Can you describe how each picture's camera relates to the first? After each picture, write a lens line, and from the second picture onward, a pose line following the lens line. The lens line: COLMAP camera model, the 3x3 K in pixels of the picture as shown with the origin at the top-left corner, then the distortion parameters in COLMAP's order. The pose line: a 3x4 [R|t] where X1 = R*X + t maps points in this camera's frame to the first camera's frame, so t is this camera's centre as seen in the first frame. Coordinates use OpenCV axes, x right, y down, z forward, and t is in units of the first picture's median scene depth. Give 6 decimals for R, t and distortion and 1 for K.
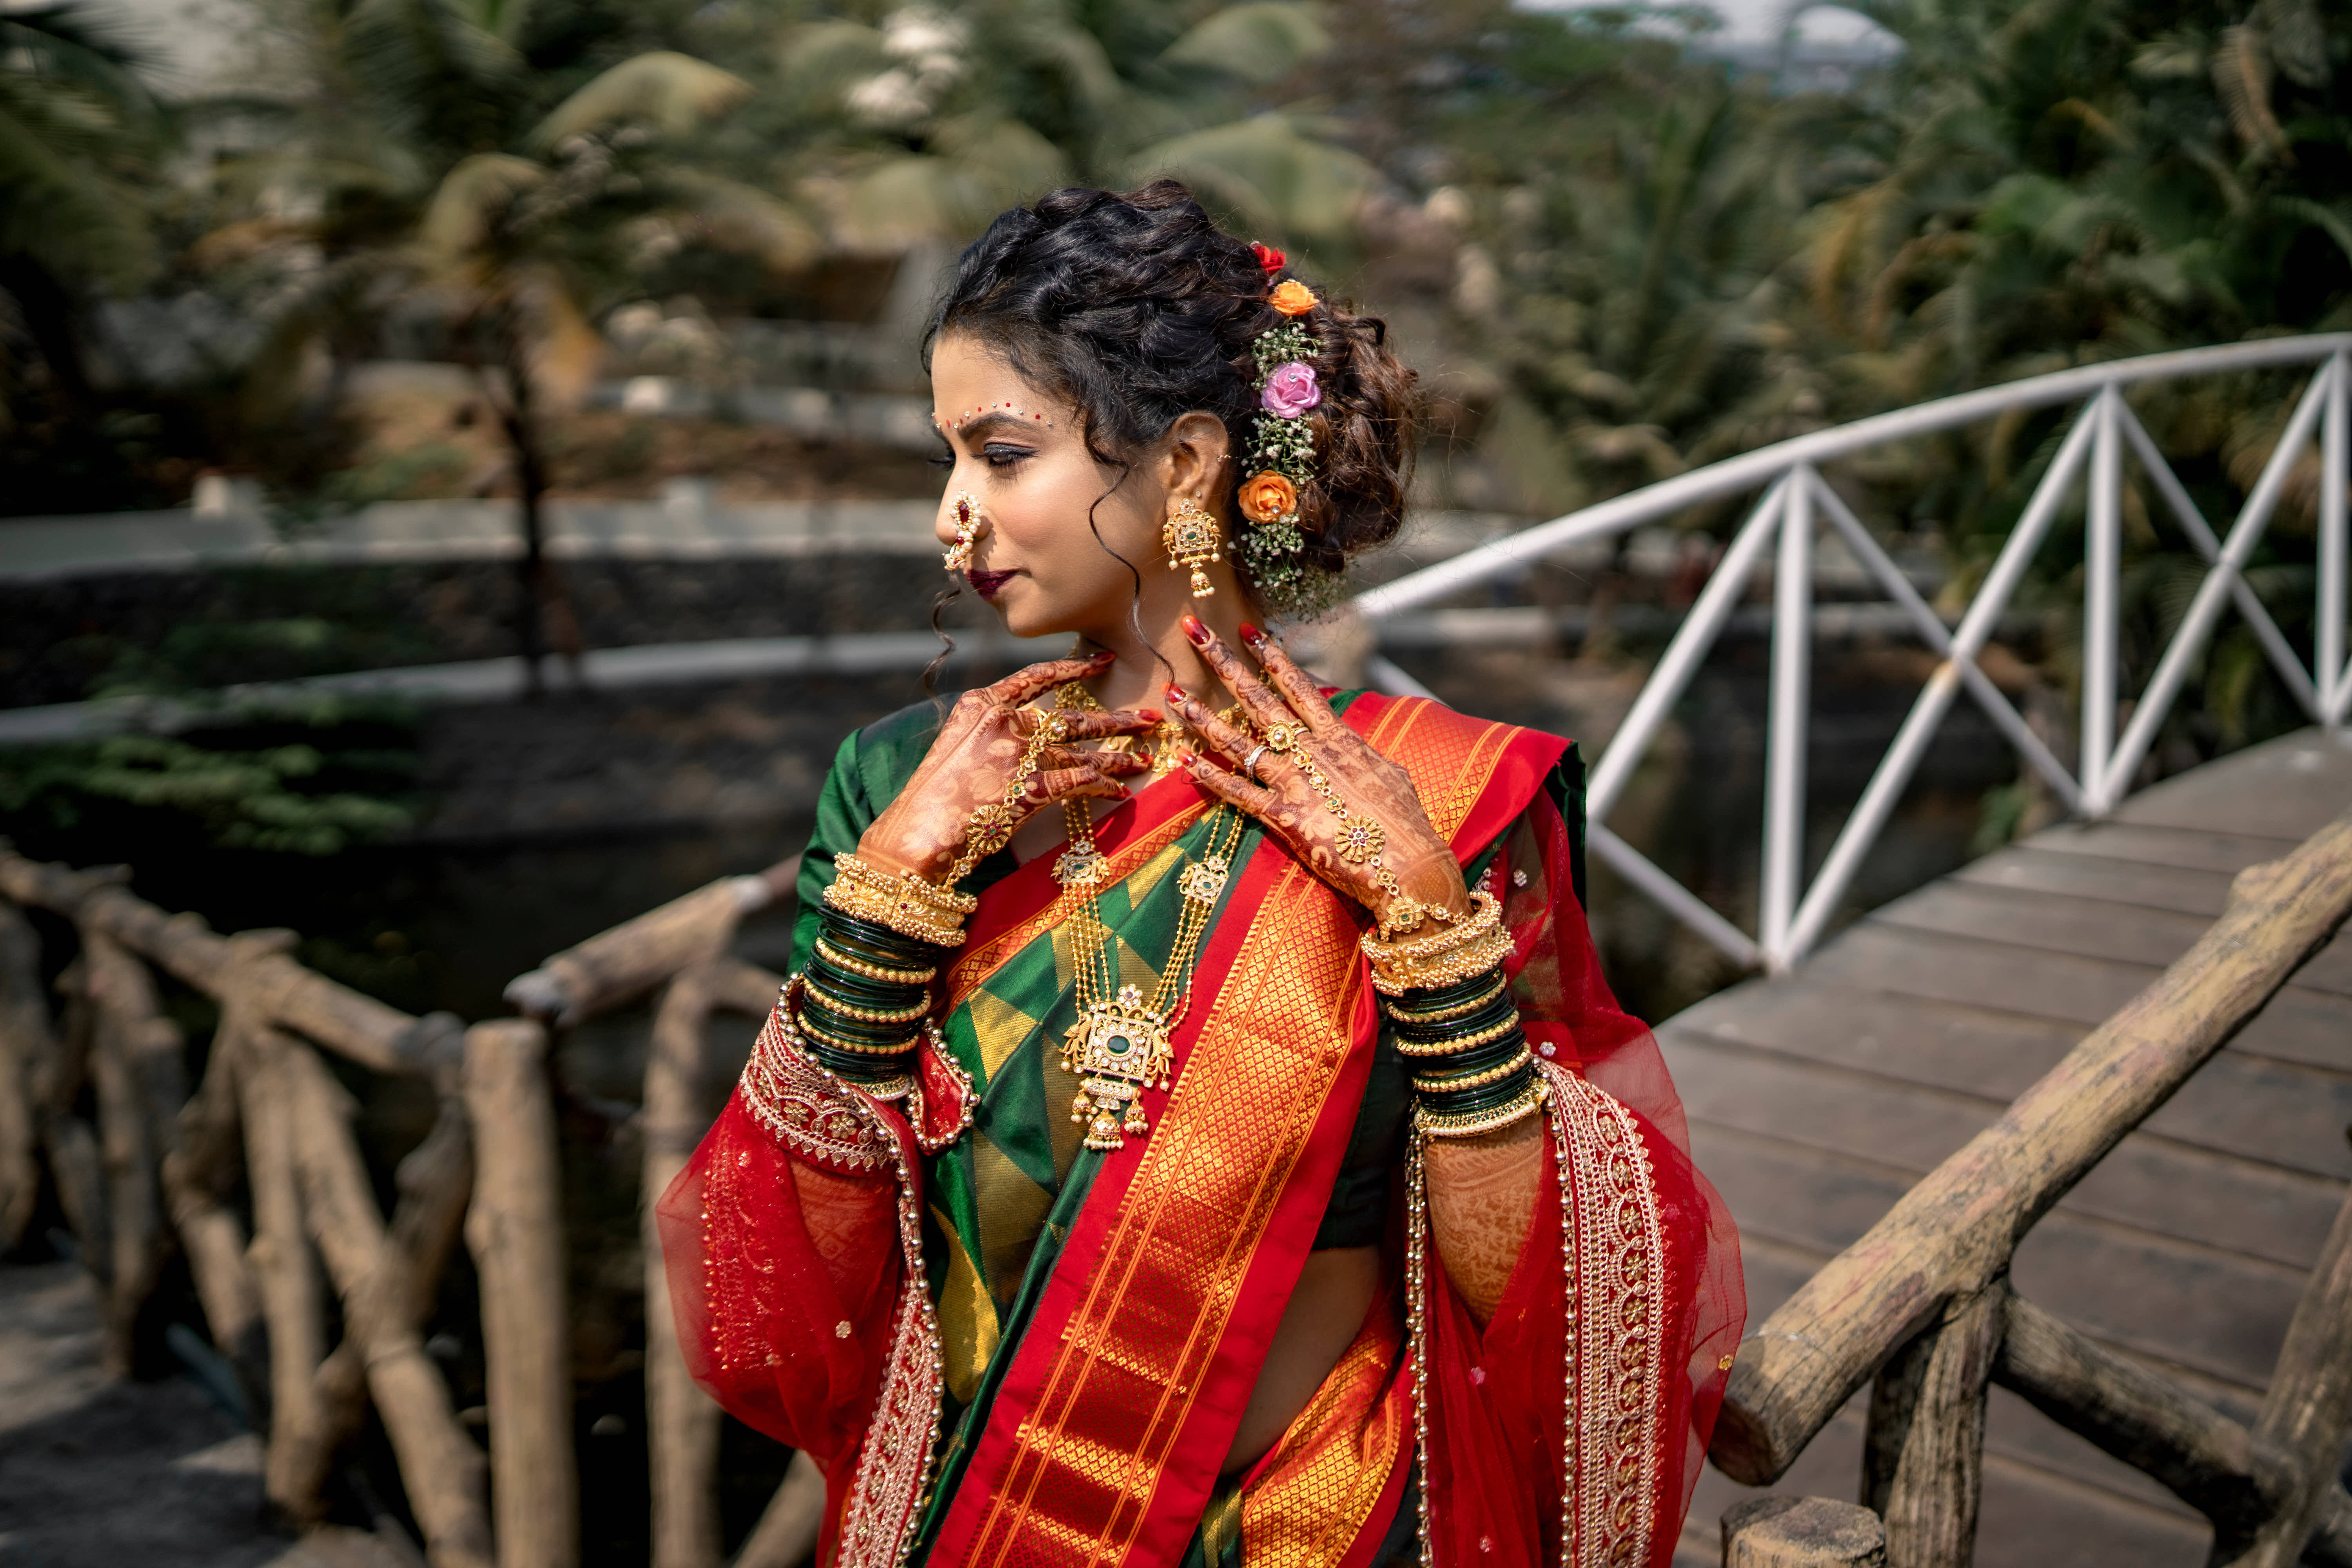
lens RADIAL K [[2247.6, 0, 1170.2], [0, 2247.6, 750.9], [0, 0, 1]] dist [-0.110557, 0.092000]
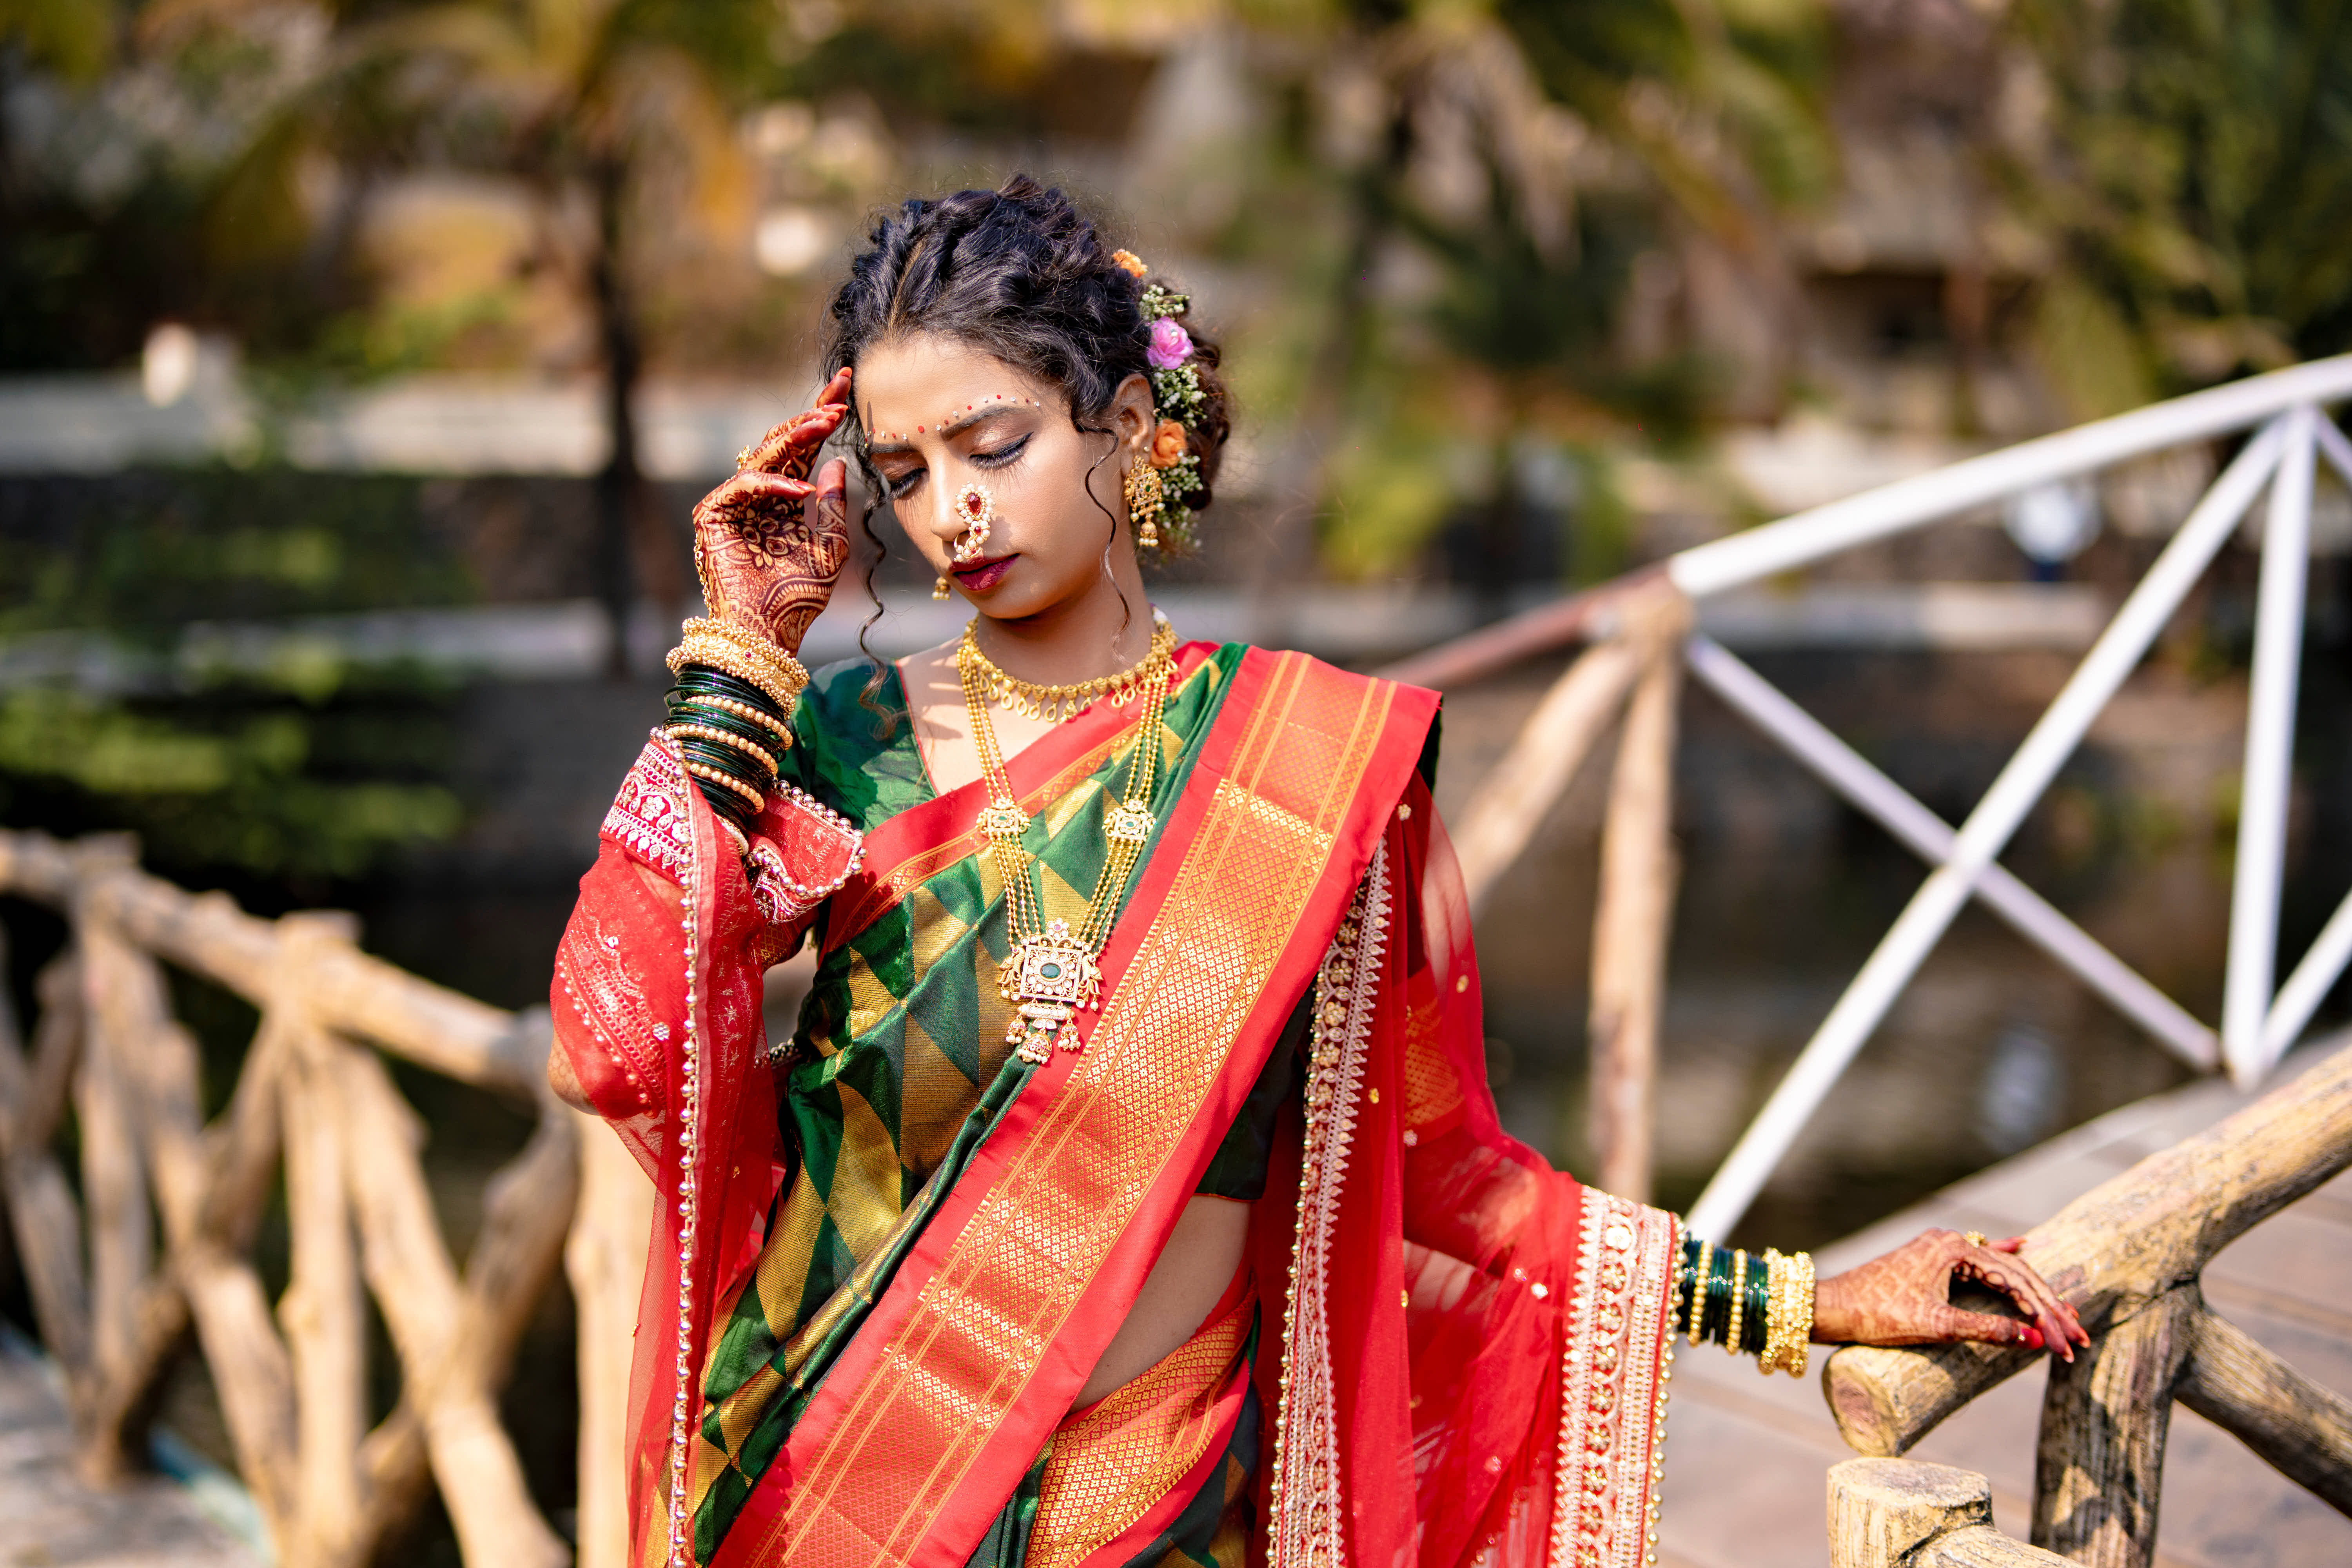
lens RADIAL K [[3317.5, 0, 1213.9], [0, 3317.5, 786.9], [0, 0, 1]] dist [0.036515, -0.011631]
pose [[0.994538, 0.040574, -0.096164, 0.069197], [-0.040445, 0.999176, 0.003289, 0.027380], [0.096219, 0.000618, 0.995360, -0.367266]]
